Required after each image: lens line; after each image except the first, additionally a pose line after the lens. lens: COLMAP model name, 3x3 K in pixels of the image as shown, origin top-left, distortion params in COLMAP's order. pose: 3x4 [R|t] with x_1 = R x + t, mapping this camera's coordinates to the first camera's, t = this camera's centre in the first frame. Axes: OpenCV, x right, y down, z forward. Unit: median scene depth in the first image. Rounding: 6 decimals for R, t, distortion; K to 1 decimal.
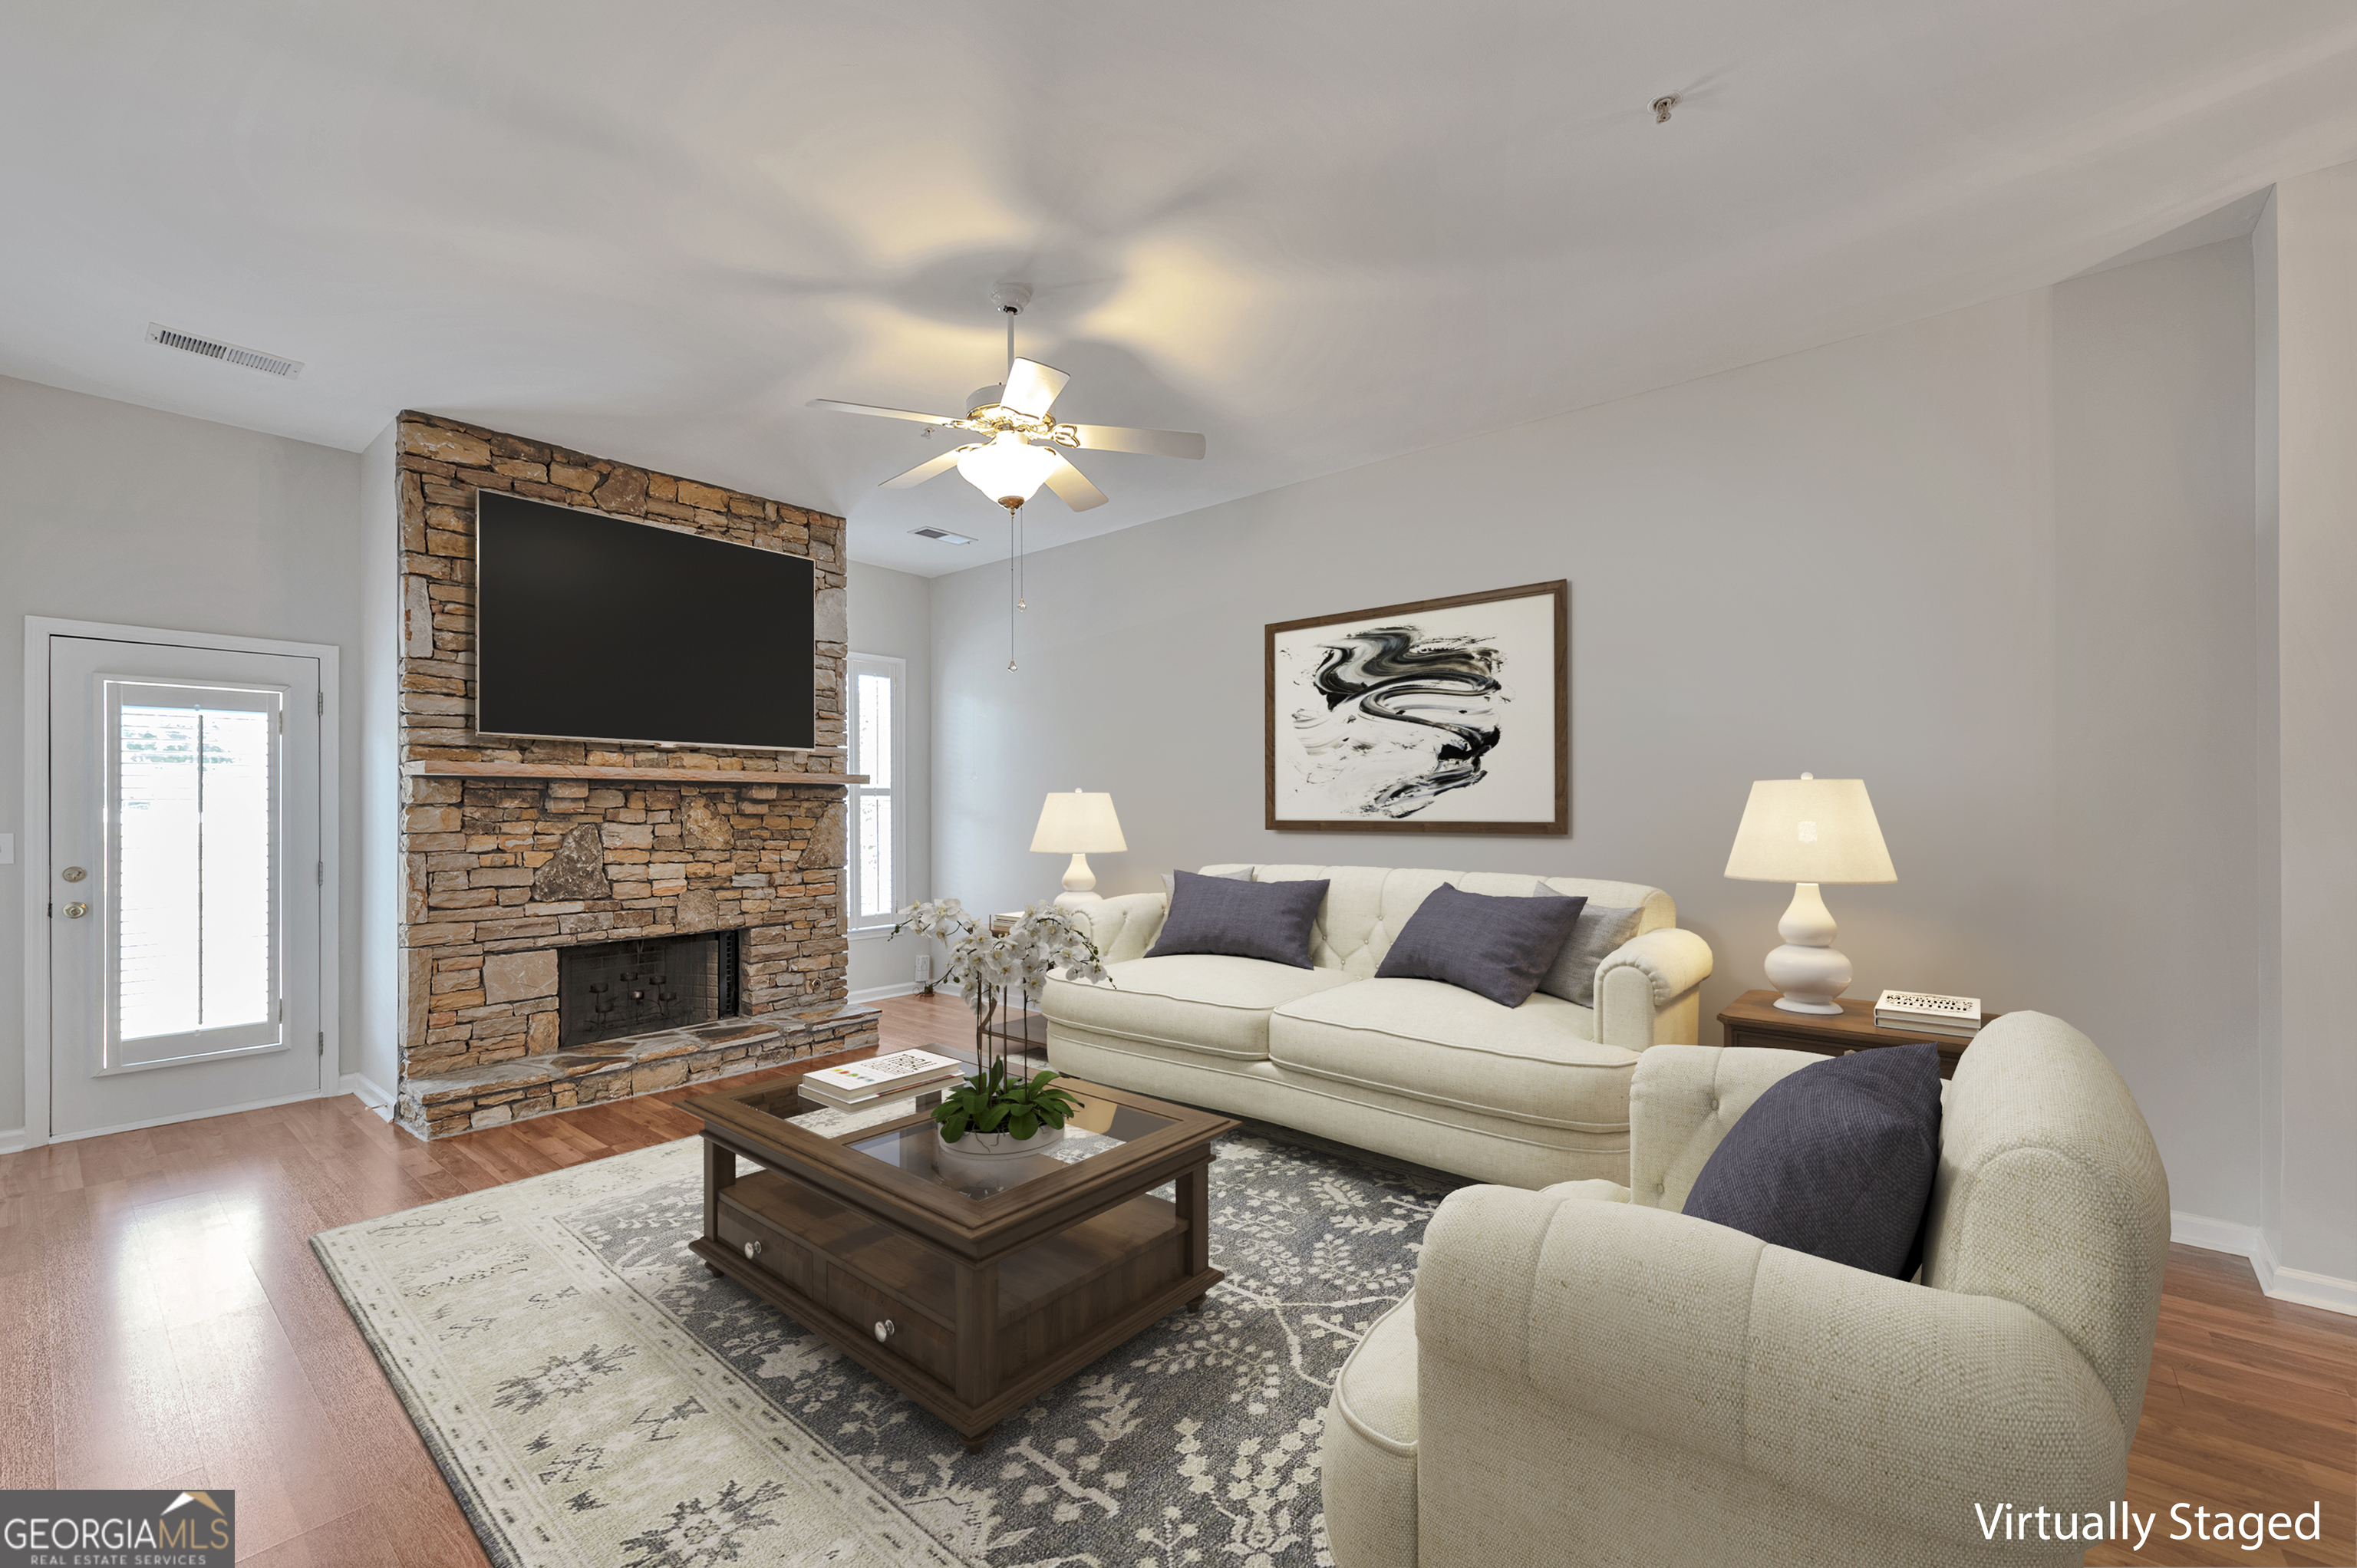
lens RADIAL K [[954.4, 0, 1186.1], [0, 954.4, 804.0], [0, 0, 1]] dist [-0.000579, -0.000027]
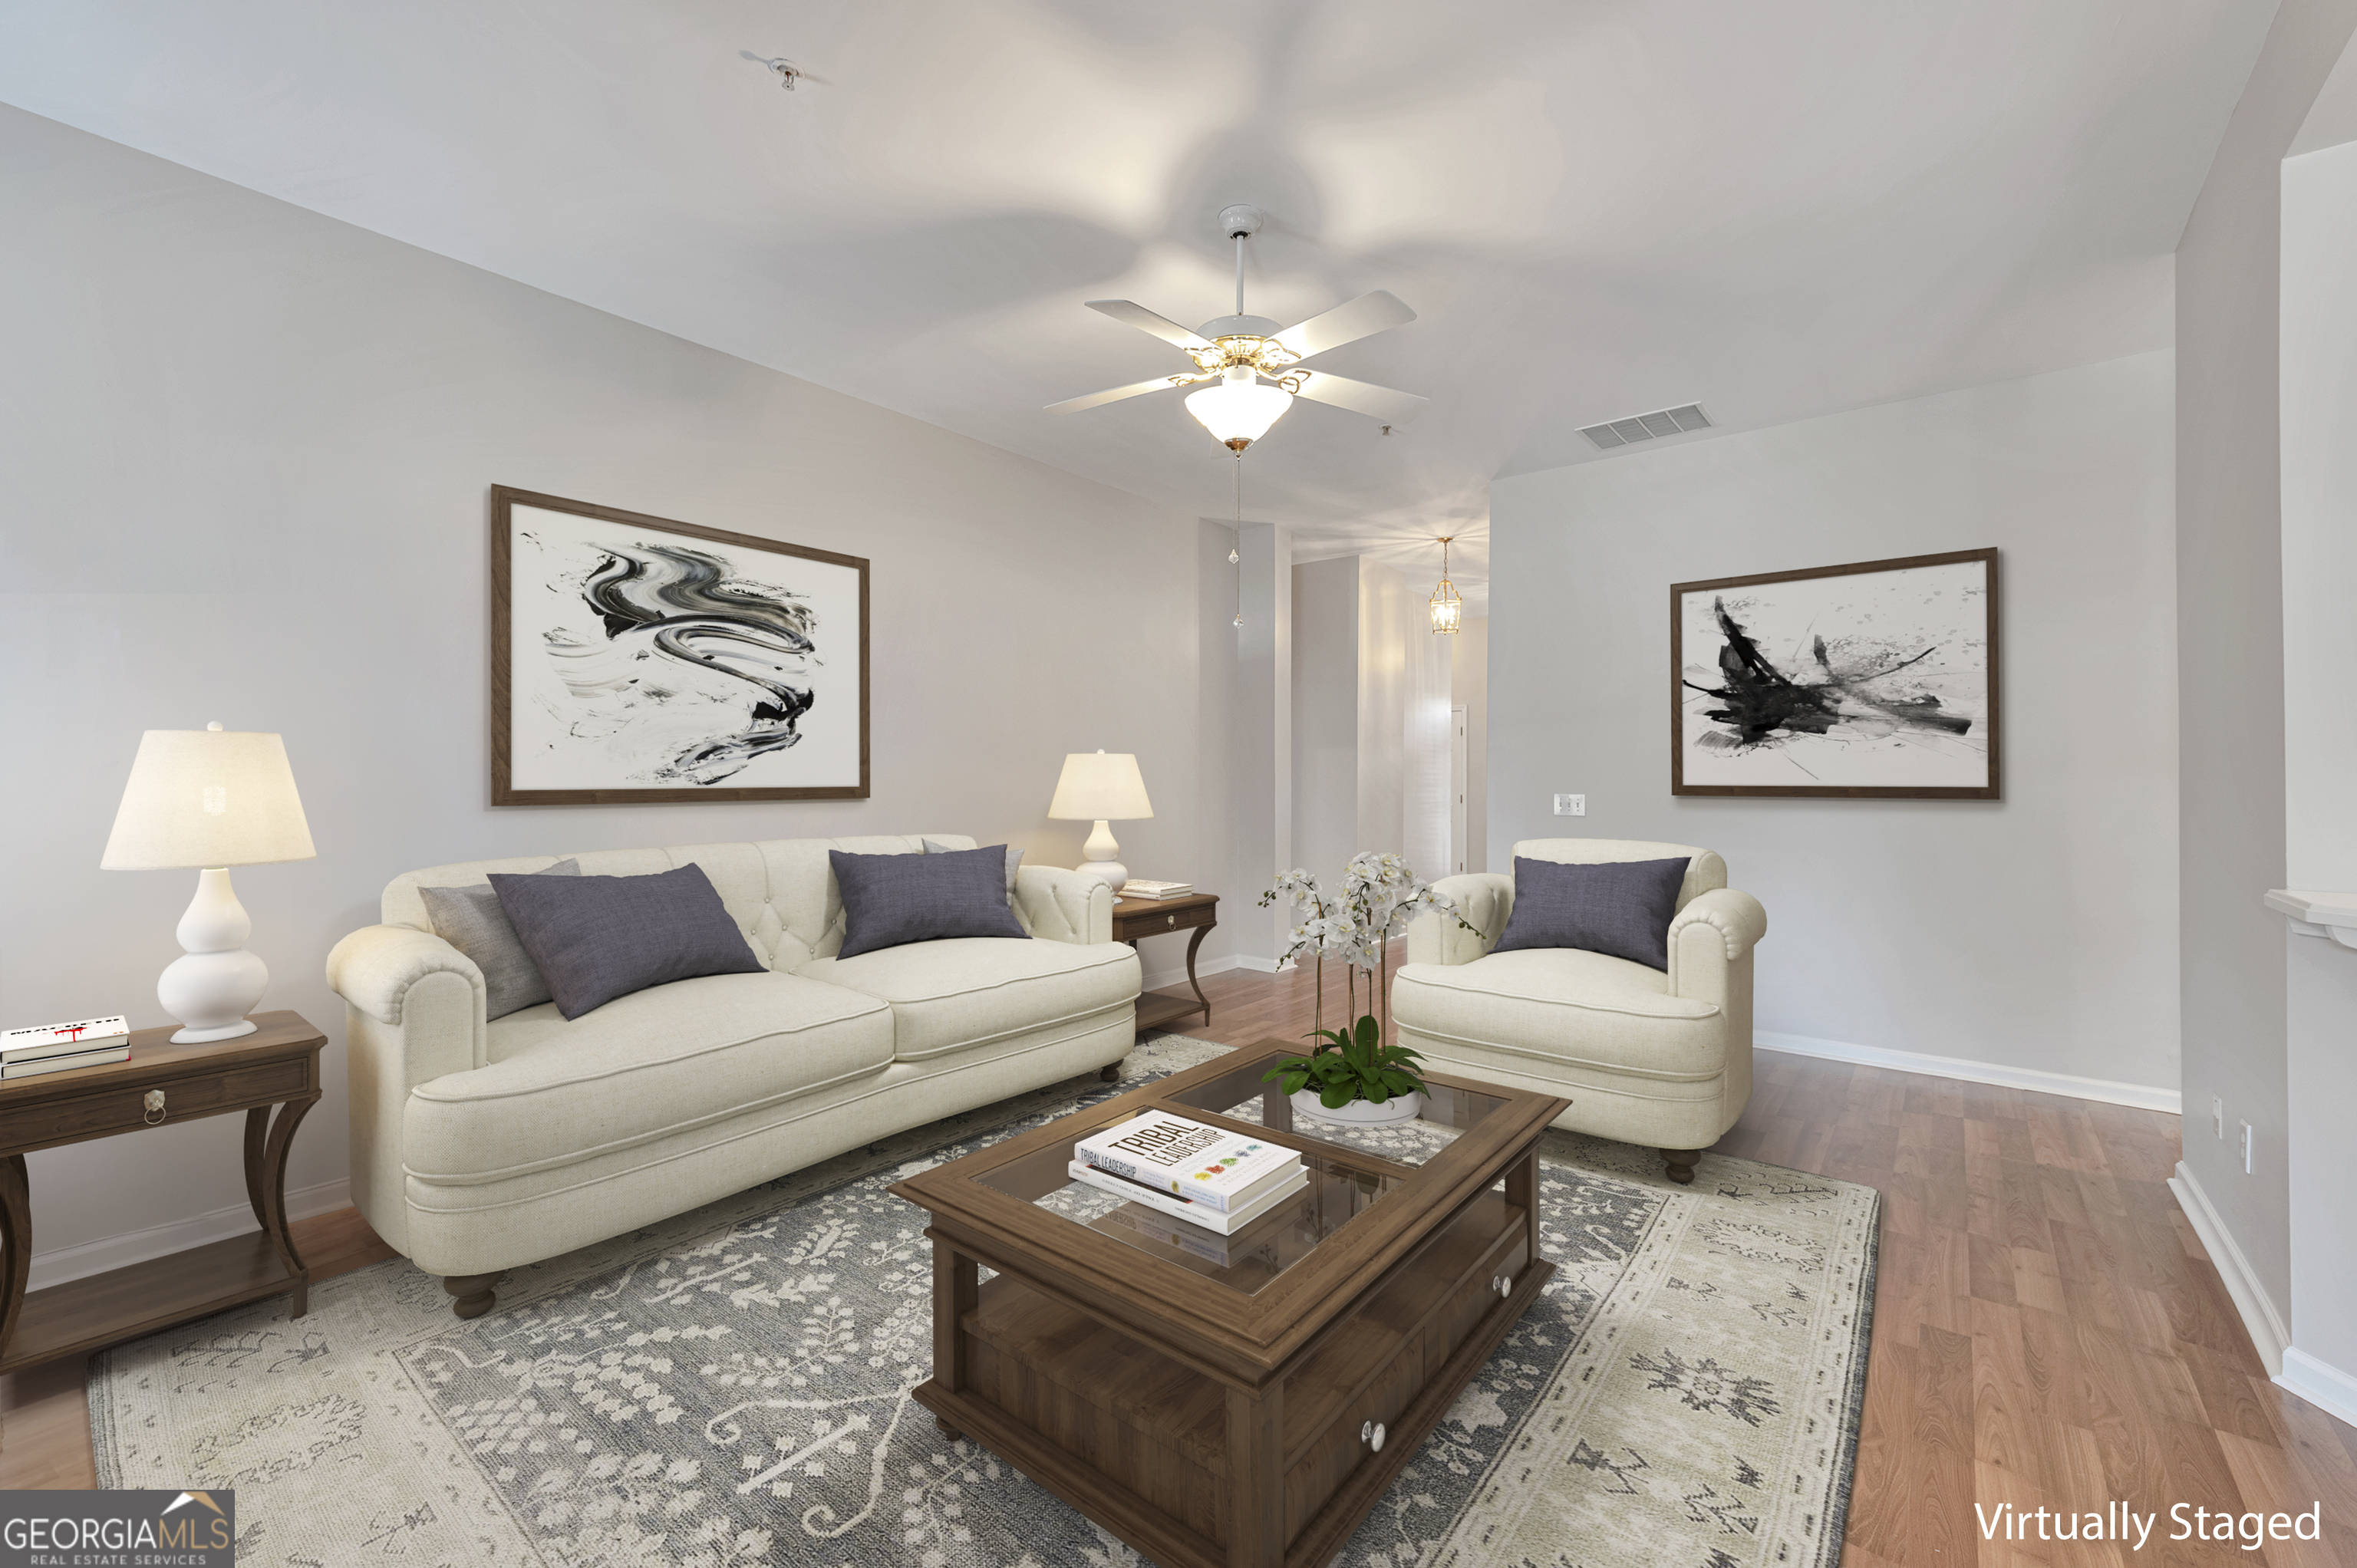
lens RADIAL K [[935.3, 0, 1182.2], [0, 935.3, 771.5], [0, 0, 1]] dist [-0.009117, 0.000225]
pose [[-0.009486, 0.003678, 0.999948, -0.650402], [-0.006926, 0.999969, -0.003744, 0.003709], [-0.999931, -0.006961, -0.009460, 0.654320]]
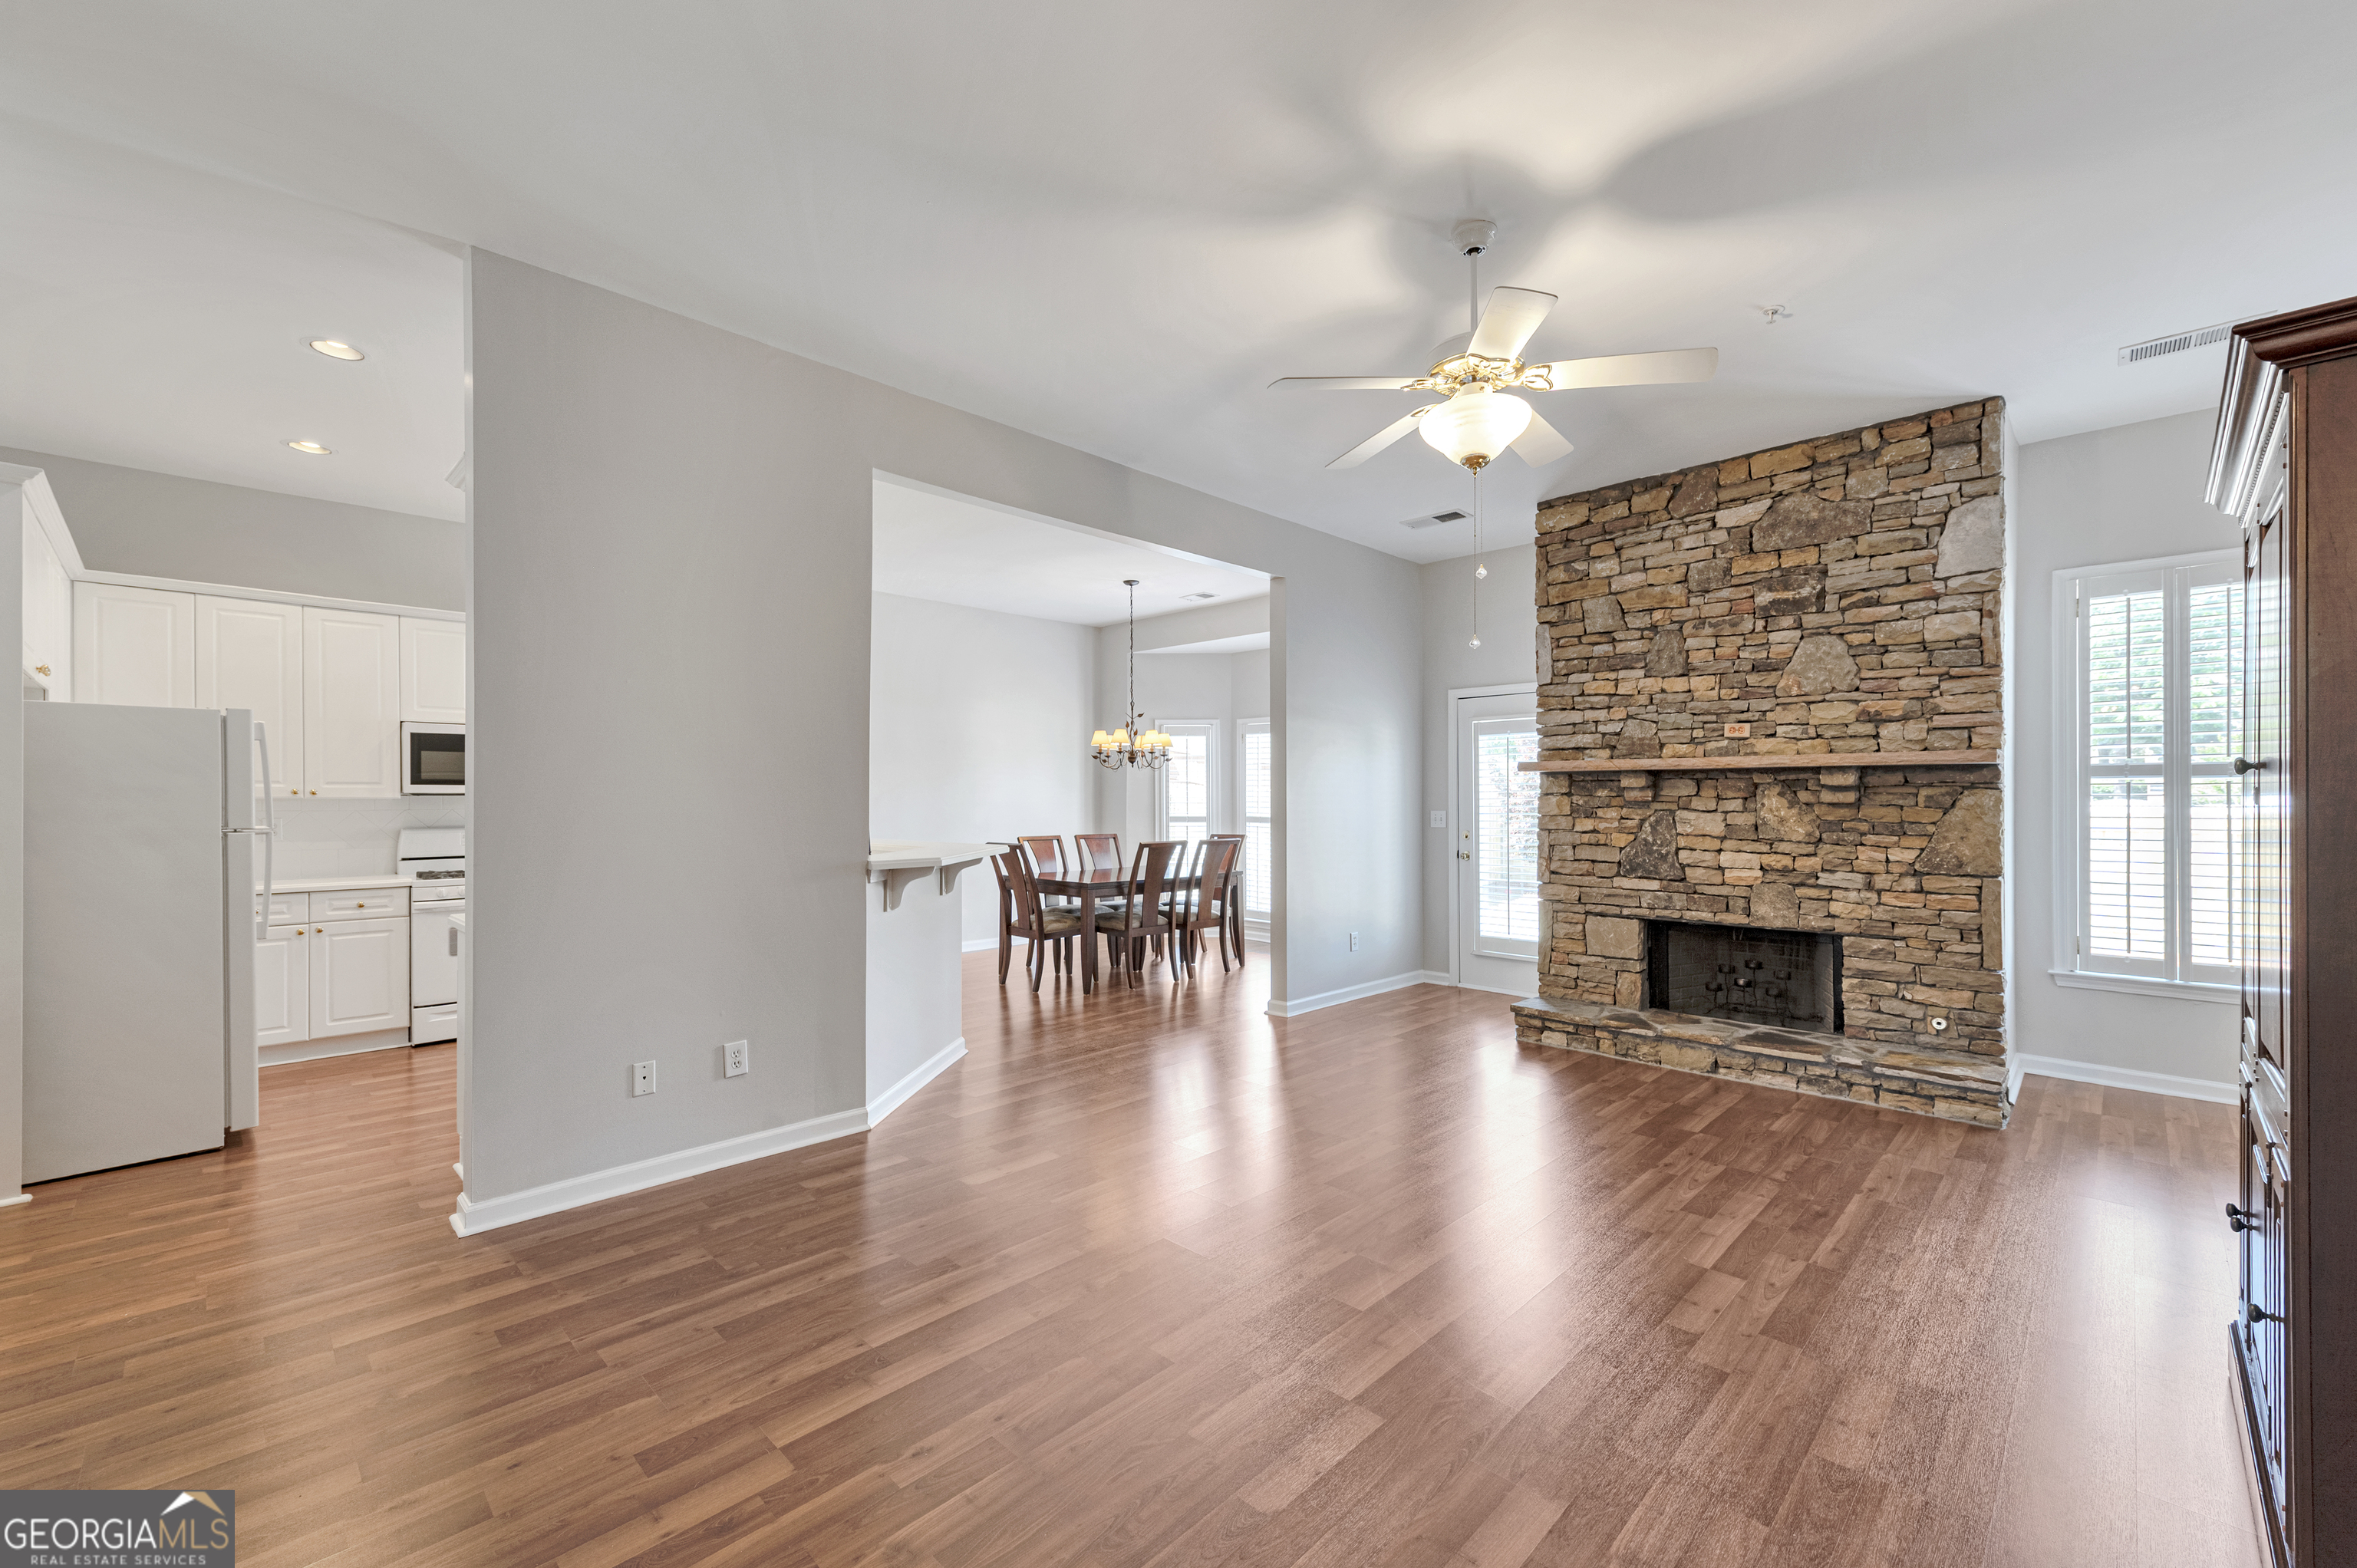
lens RADIAL K [[954.4, 0, 1186.1], [0, 954.4, 804.0], [0, 0, 1]] dist [-0.000579, -0.000027]
pose [[-0.091353, 0.006616, -0.995797, 0.464842], [0.006012, 0.999963, 0.006092, 0.002646], [0.995800, -0.005430, -0.091390, 0.497231]]
